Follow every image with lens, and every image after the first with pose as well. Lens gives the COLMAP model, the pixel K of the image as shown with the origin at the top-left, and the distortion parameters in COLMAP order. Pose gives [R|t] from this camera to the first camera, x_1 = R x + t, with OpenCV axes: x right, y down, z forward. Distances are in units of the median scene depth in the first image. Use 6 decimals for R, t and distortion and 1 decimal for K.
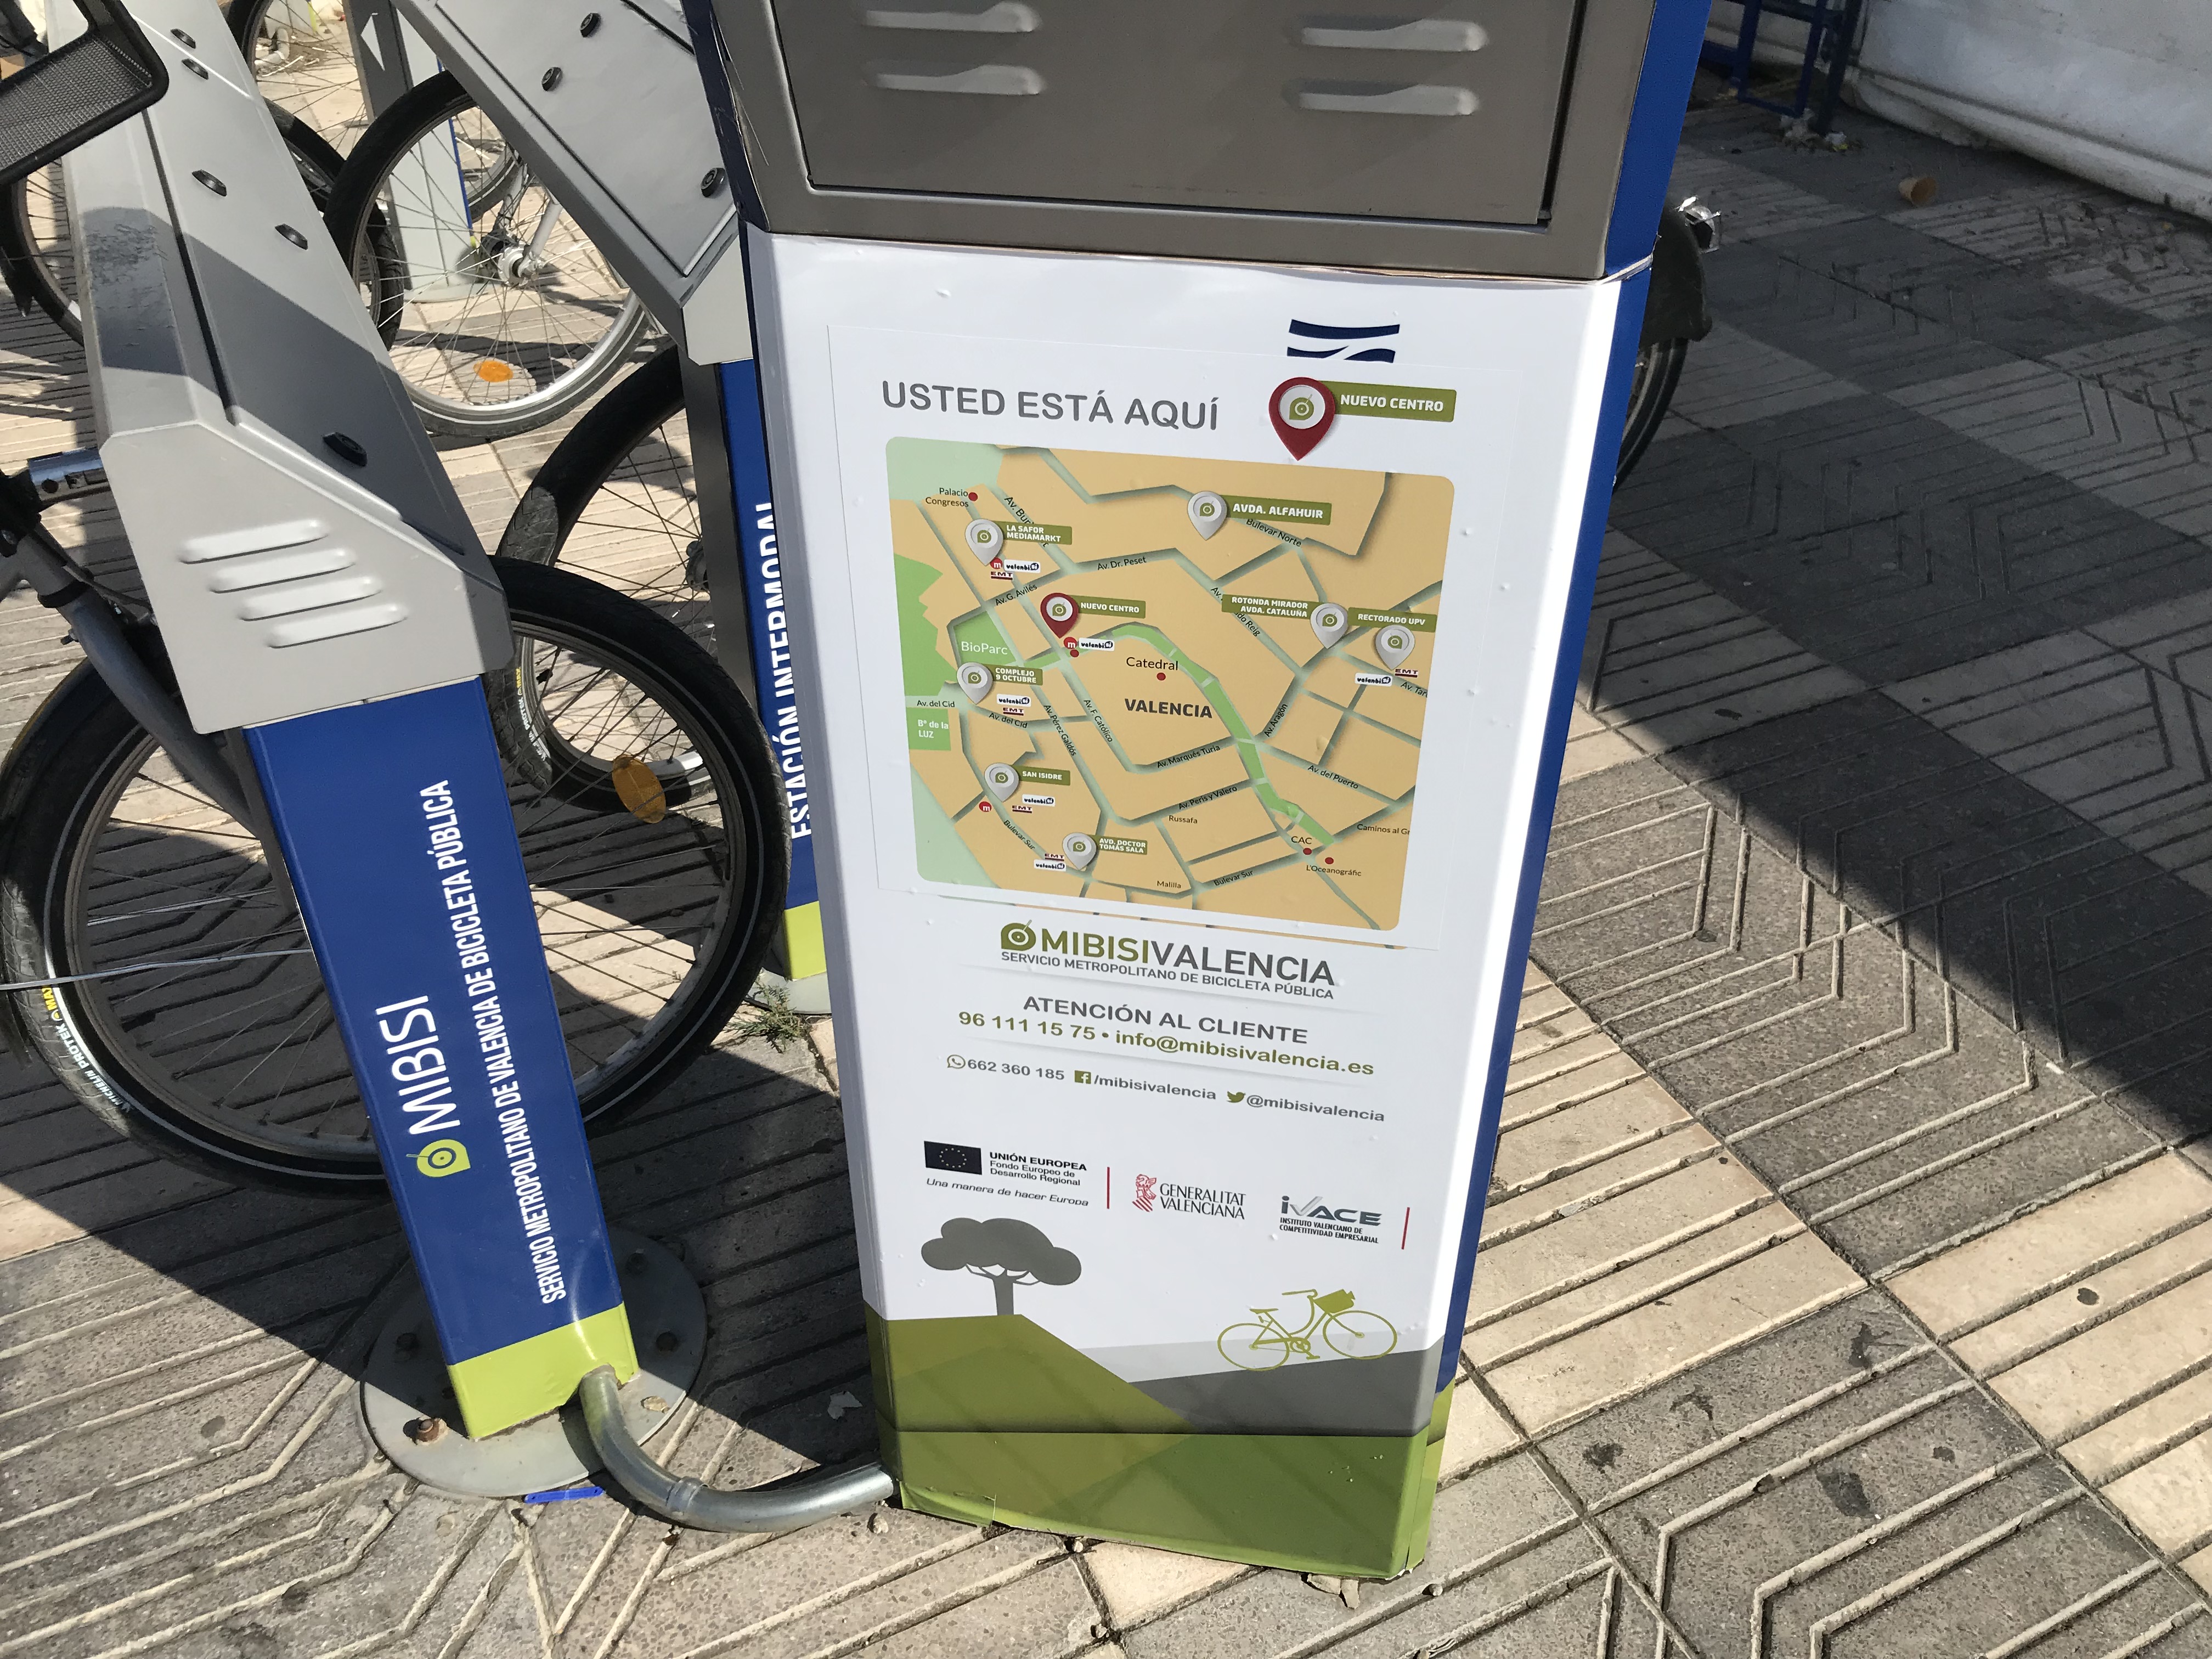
lens RADIAL K [[1839.1, 0, 1104.5], [0, 1839.1, 820.5], [0, 0, 1]] dist [0.015181, -0.015670]
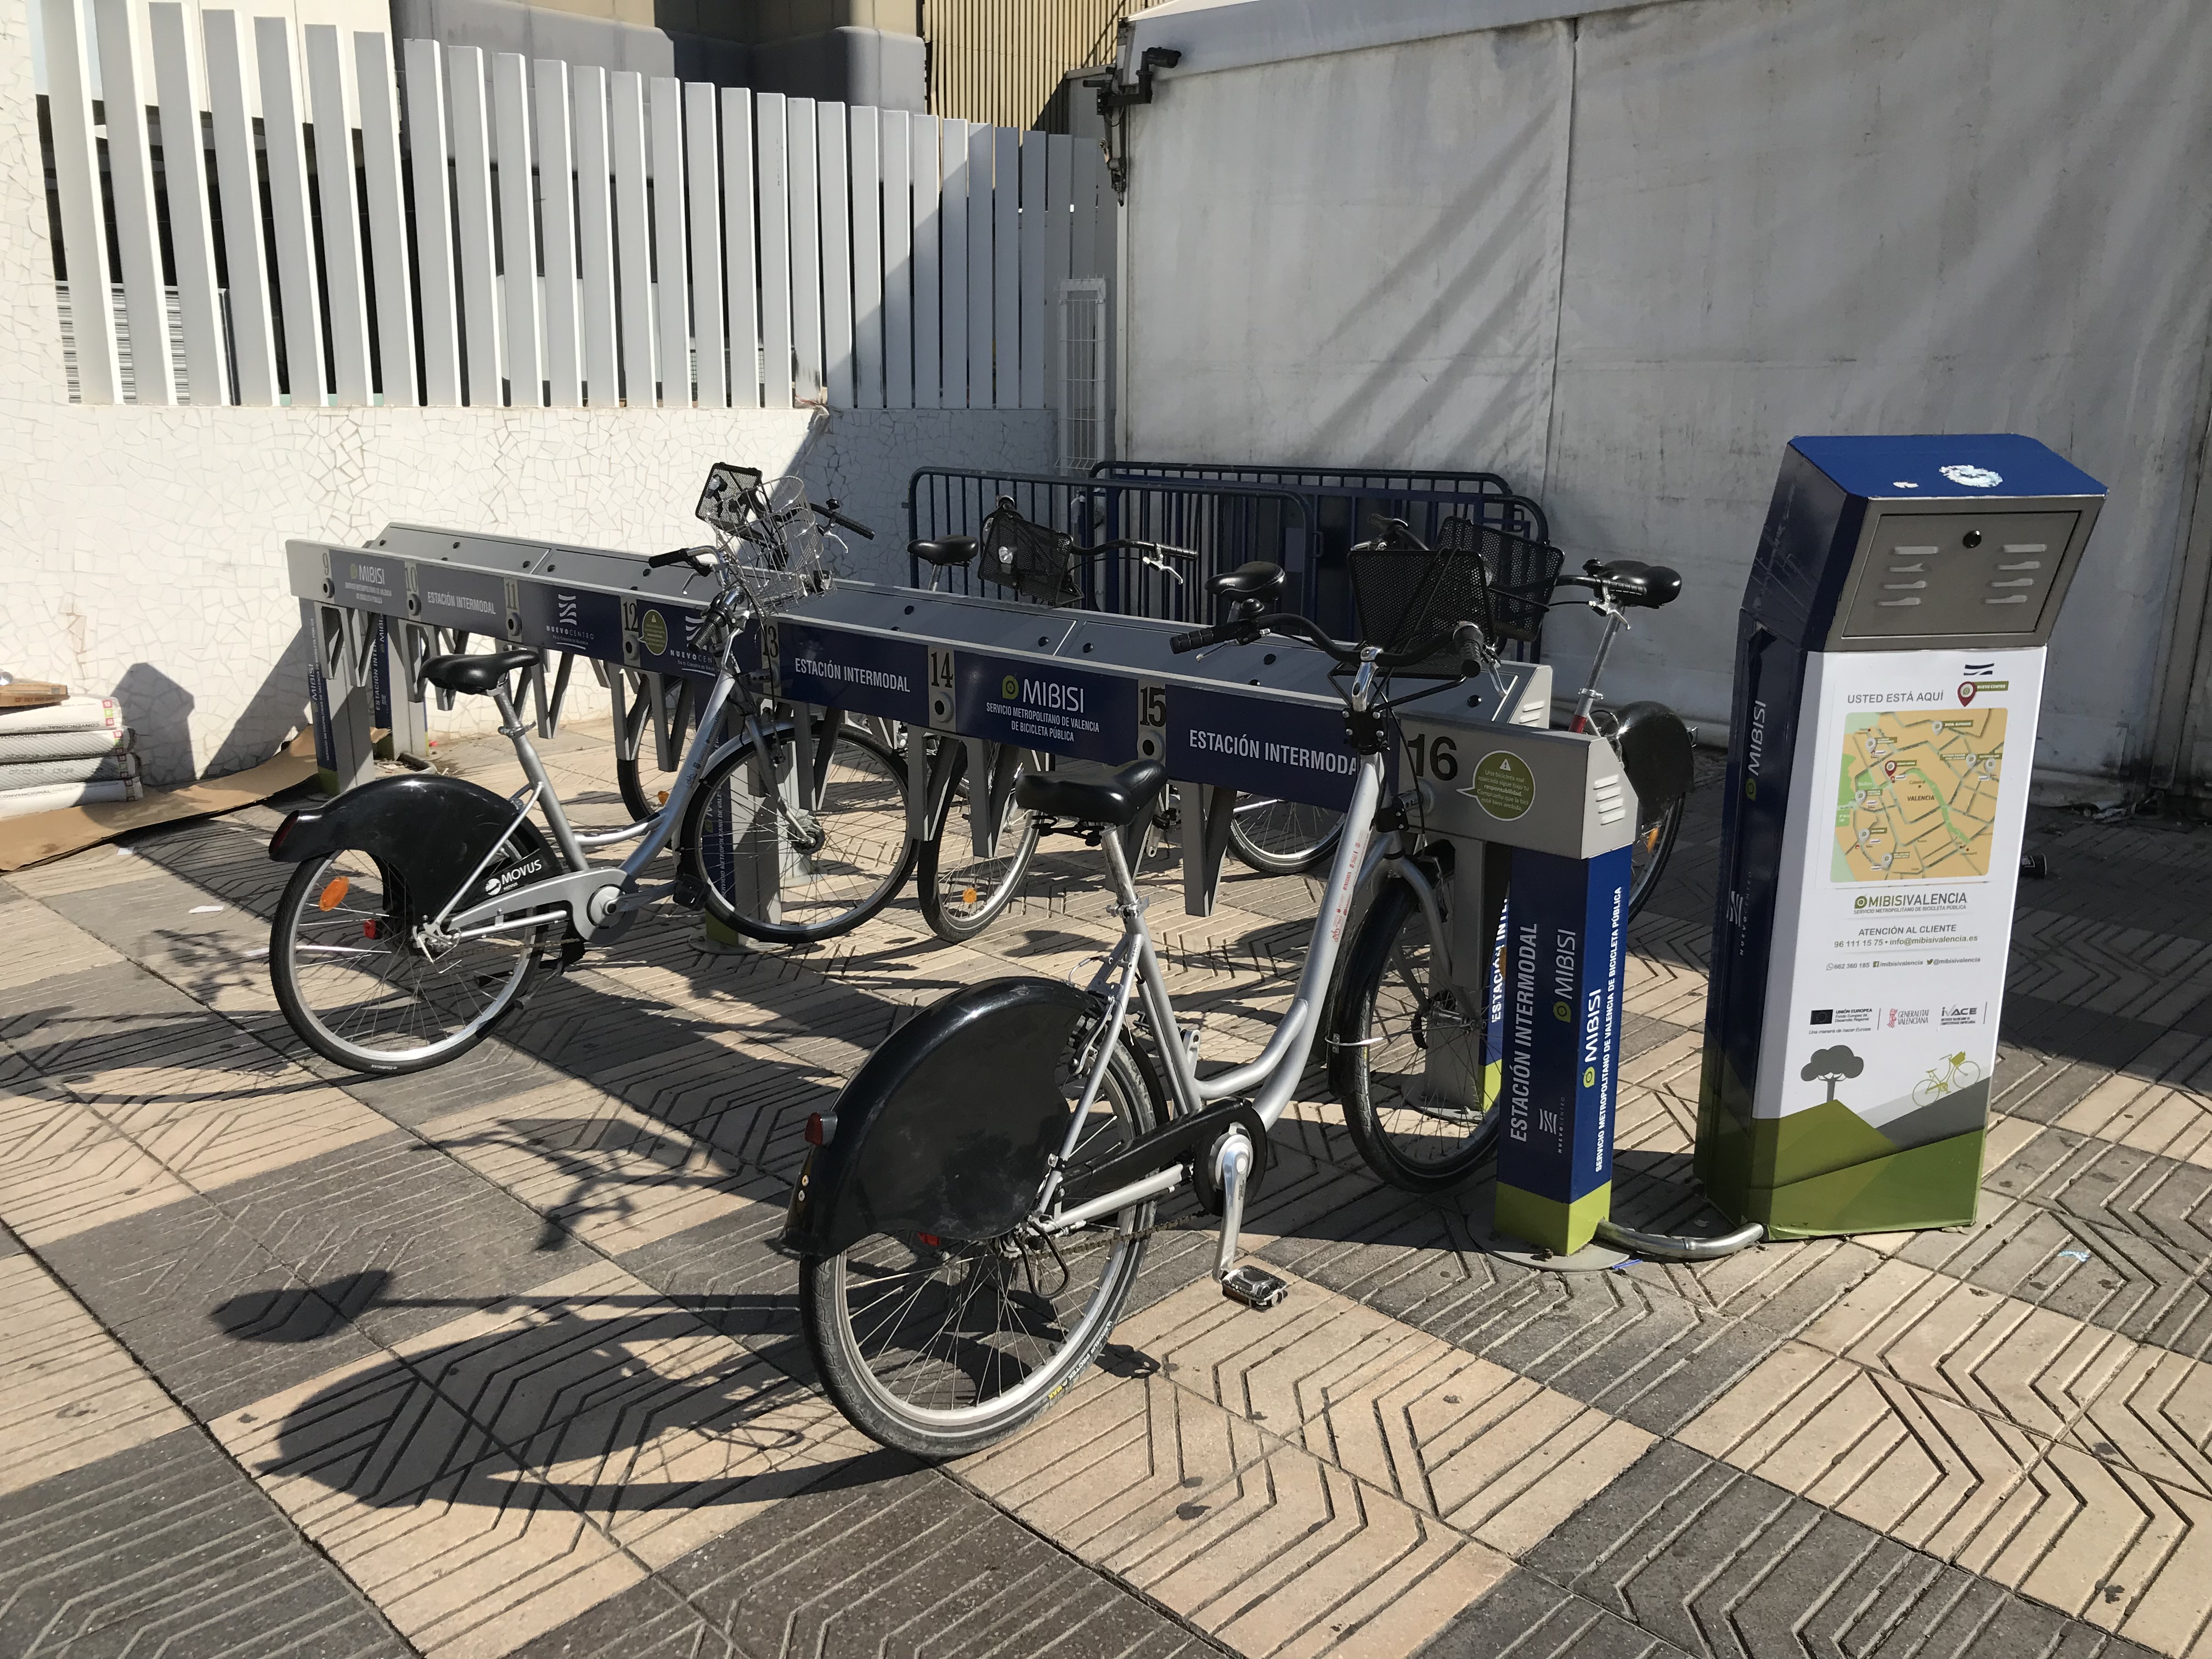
lens RADIAL K [[1839.1, 0, 1111.8], [0, 1839.1, 838.0], [0, 0, 1]] dist [0.015181, -0.015670]
pose [[0.942868, -0.081149, 0.323132, -2.024282], [0.192931, 0.923703, -0.330985, 0.684325], [-0.271619, 0.374417, 0.886586, -1.189136]]
